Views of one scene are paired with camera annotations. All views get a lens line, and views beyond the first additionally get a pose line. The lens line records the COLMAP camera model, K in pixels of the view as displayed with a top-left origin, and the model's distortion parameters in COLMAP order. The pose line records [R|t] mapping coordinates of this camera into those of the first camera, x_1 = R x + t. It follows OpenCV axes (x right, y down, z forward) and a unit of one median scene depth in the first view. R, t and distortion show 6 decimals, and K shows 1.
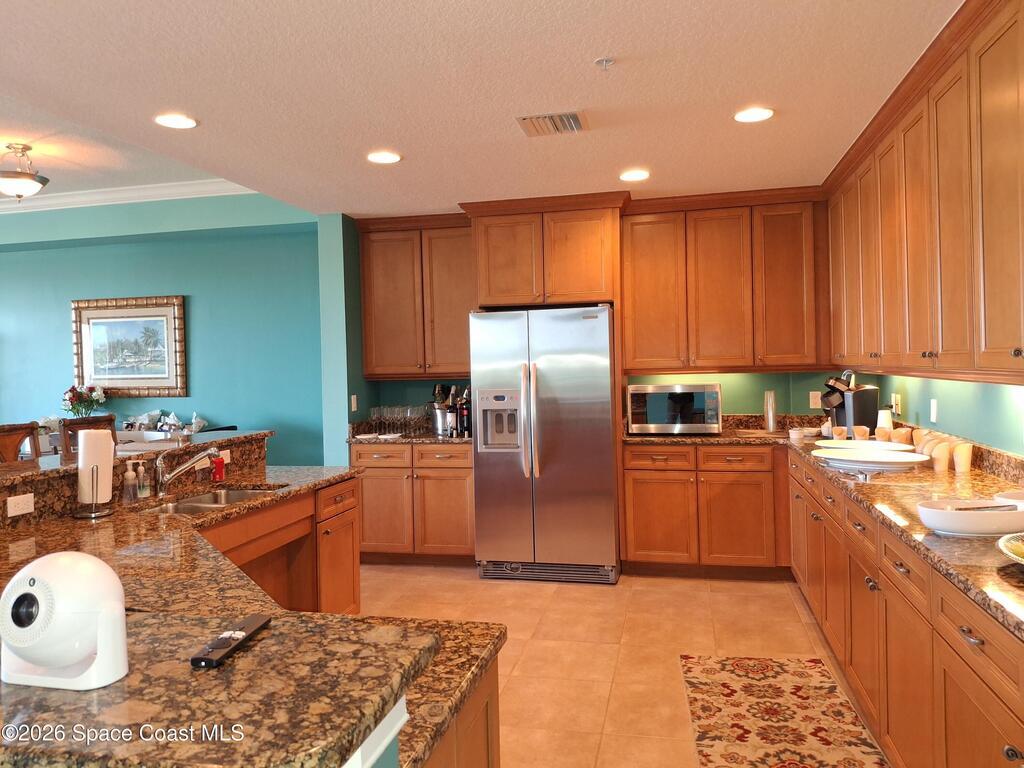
lens RADIAL K [[751.7, 0, 508.5], [0, 751.7, 373.1], [0, 0, 1]] dist [0.078410, -0.180780]
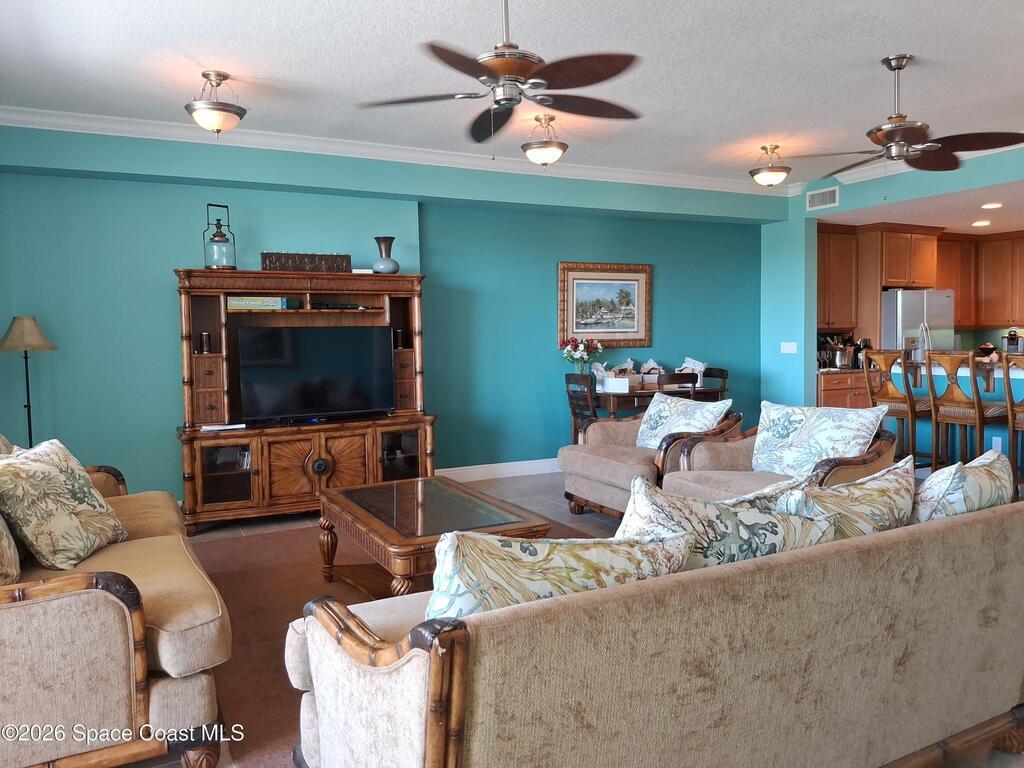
lens RADIAL K [[751.7, 0, 508.5], [0, 751.7, 373.1], [0, 0, 1]] dist [0.078410, -0.180780]
pose [[0.770961, -0.025300, 0.636379, -1.380112], [0.007425, 0.999500, 0.030742, 0.033835], [-0.636839, -0.018976, 0.770763, 0.200229]]
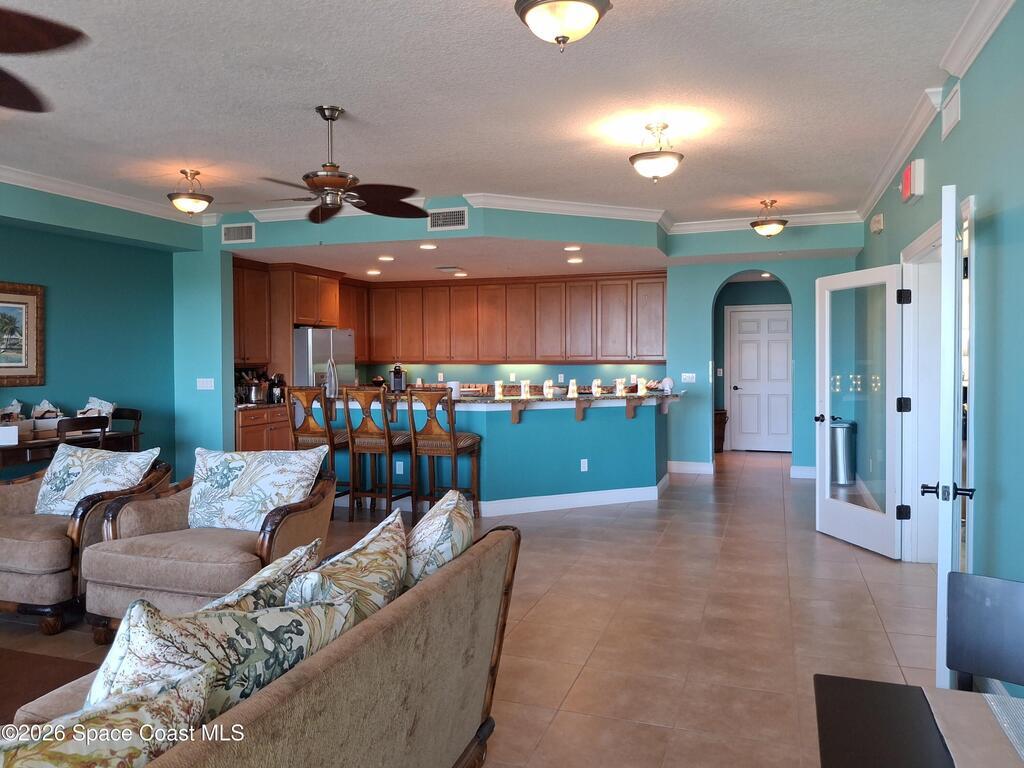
lens RADIAL K [[748.8, 0, 514.5], [0, 748.8, 366.0], [0, 0, 1]] dist [0.046173, -0.130263]
pose [[0.105415, 0.007090, 0.994403, -1.350298], [0.012685, 0.999884, -0.008474, 0.021716], [-0.994347, 0.013507, 0.105313, 0.264346]]
